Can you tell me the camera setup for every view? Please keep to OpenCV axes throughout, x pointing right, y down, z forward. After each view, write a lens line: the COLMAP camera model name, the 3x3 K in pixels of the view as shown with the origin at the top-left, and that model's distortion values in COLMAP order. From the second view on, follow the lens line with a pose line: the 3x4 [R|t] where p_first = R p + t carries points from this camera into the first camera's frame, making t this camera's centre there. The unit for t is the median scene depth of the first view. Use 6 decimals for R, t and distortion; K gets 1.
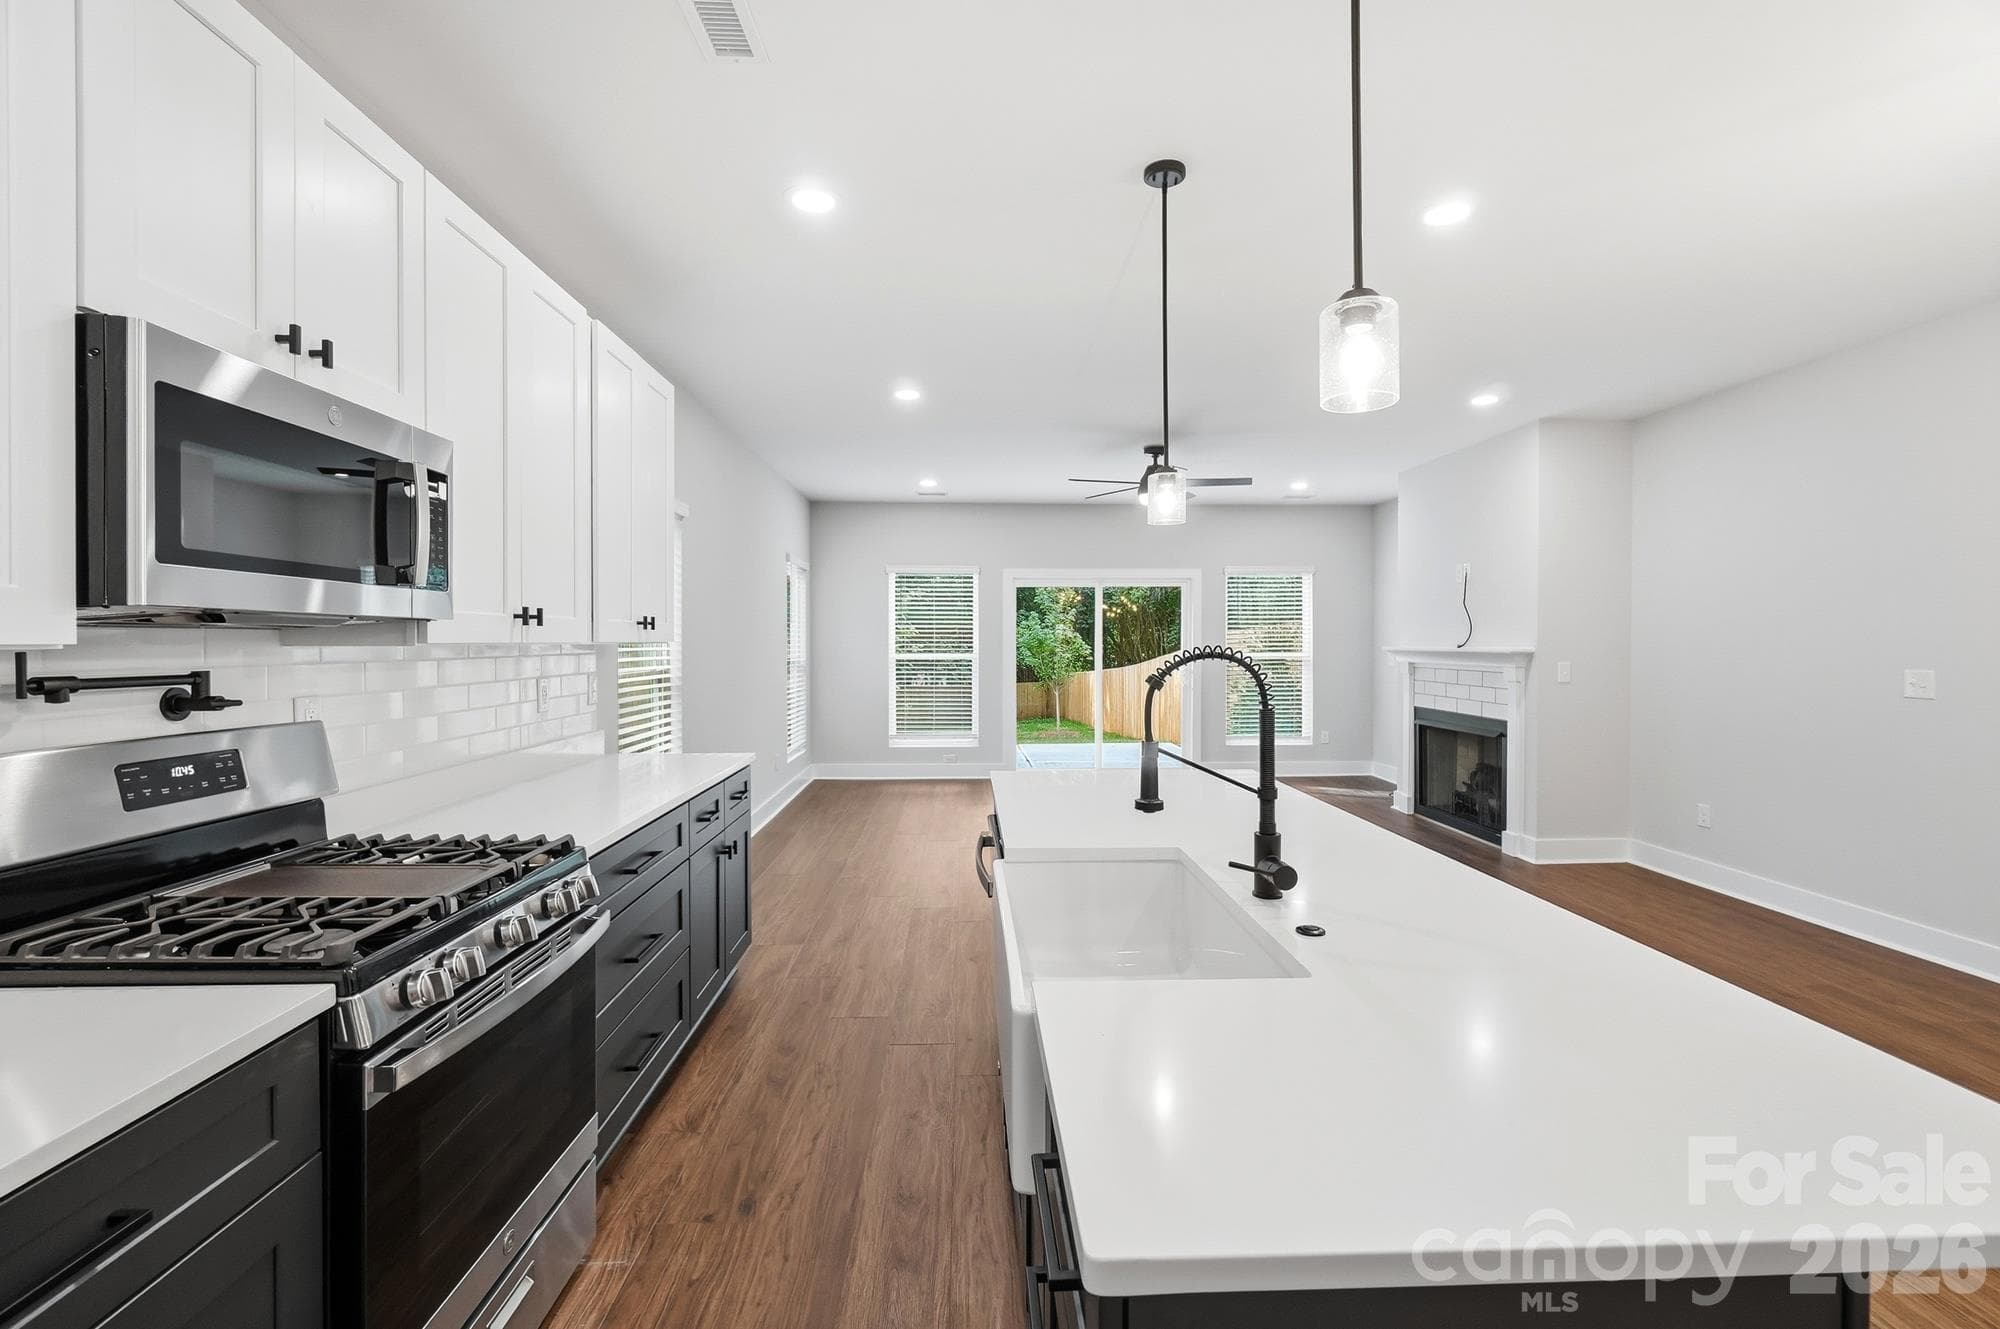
lens RADIAL K [[869.9, 0, 1018.4], [0, 869.9, 659.4], [0, 0, 1]] dist [0.007694, 0.000775]
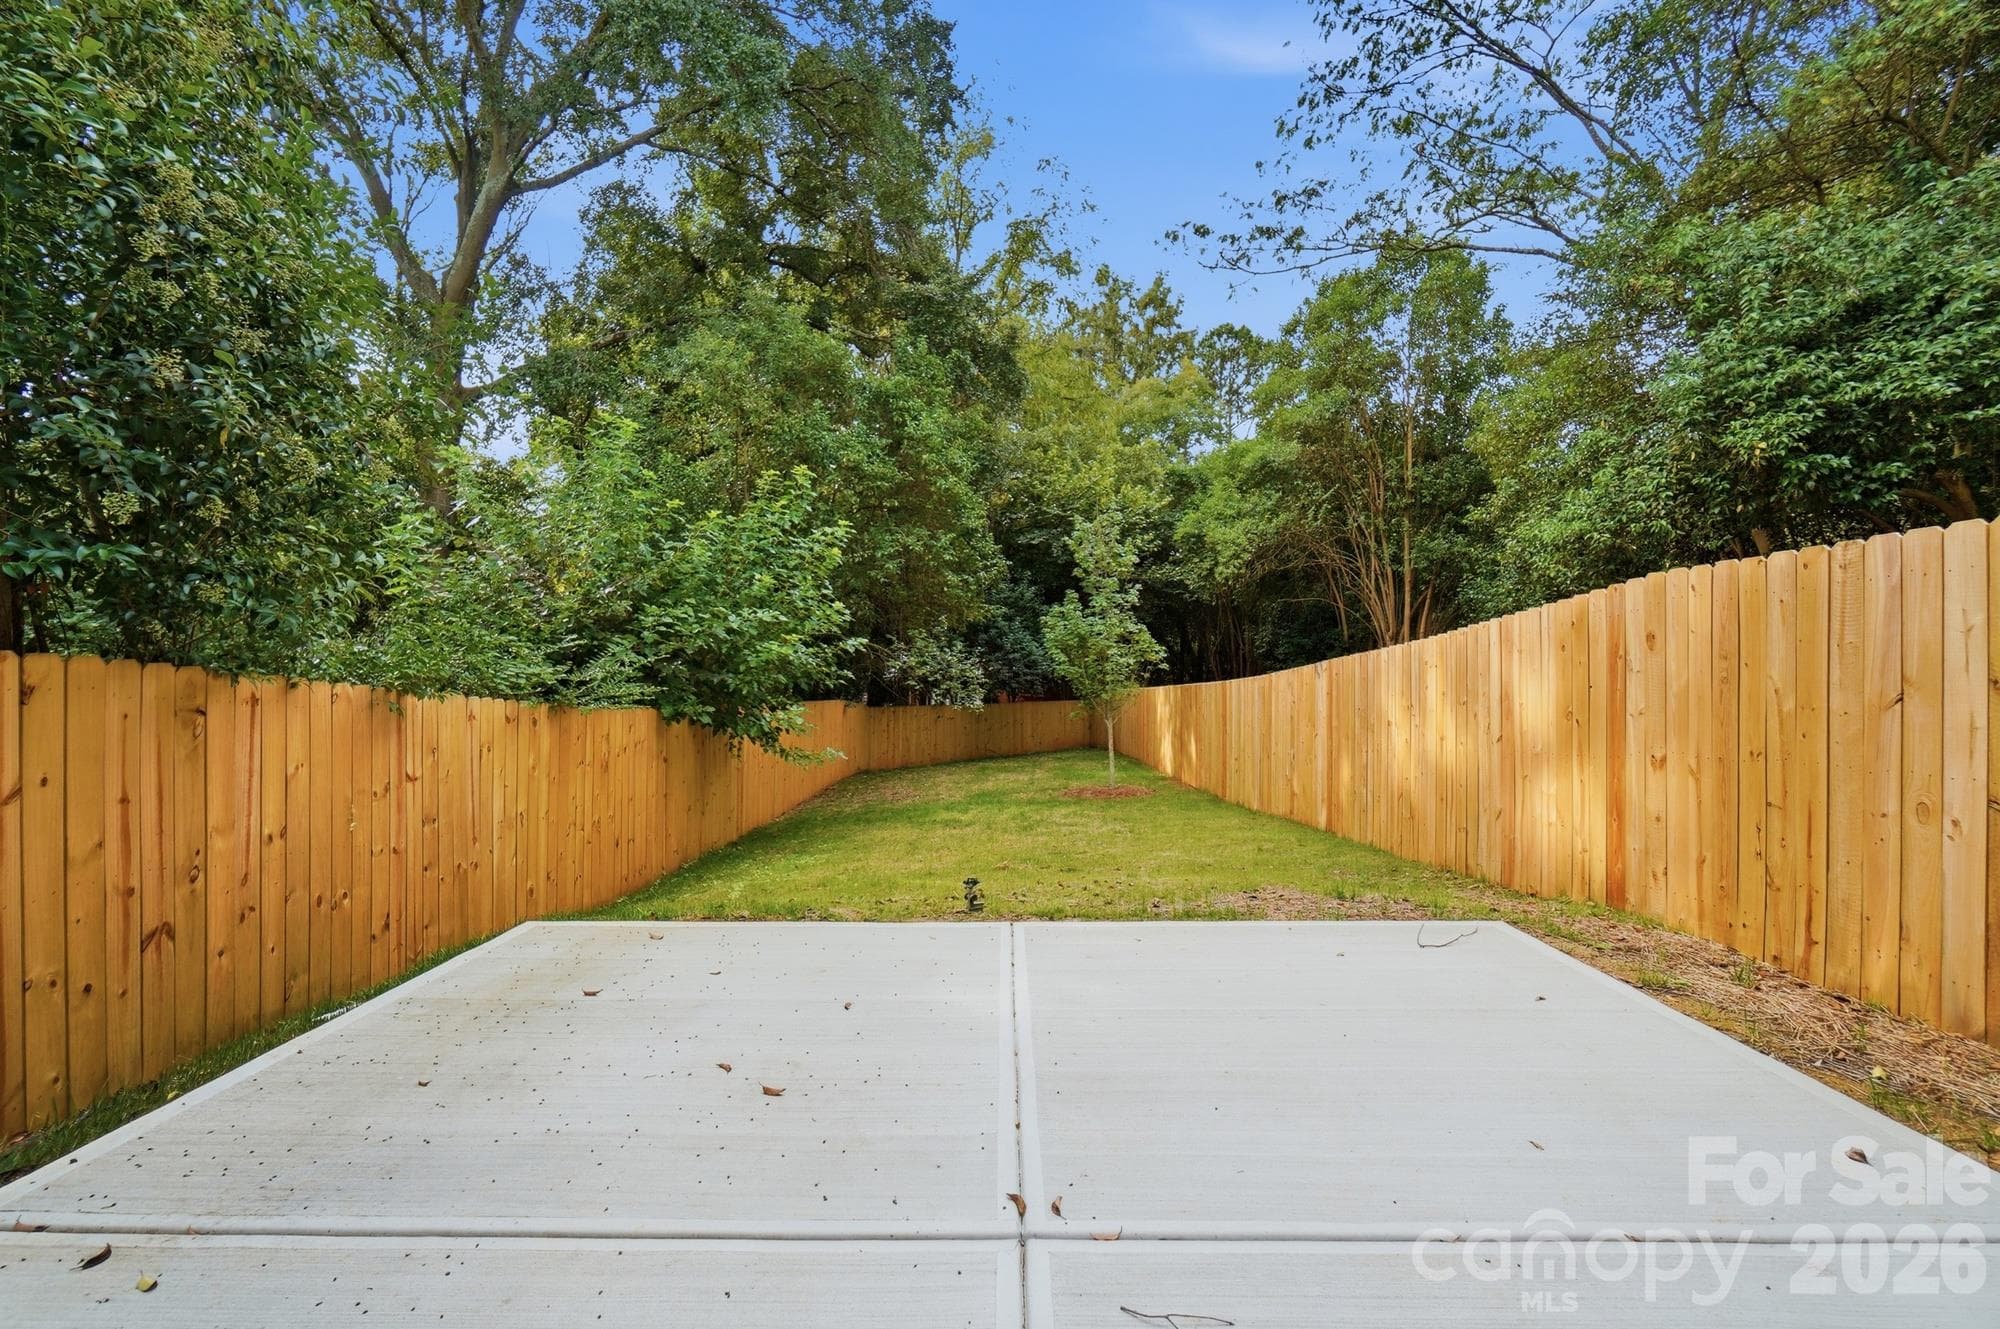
lens RADIAL K [[869.9, 0, 1003.5], [0, 869.9, 655.8], [0, 0, 1]] dist [0.007694, 0.000775]
pose [[0.998085, 0.002185, -0.061817, 0.027644], [-0.003463, 0.999782, -0.020580, 0.014894], [0.061759, 0.020754, 0.997875, 1.366206]]
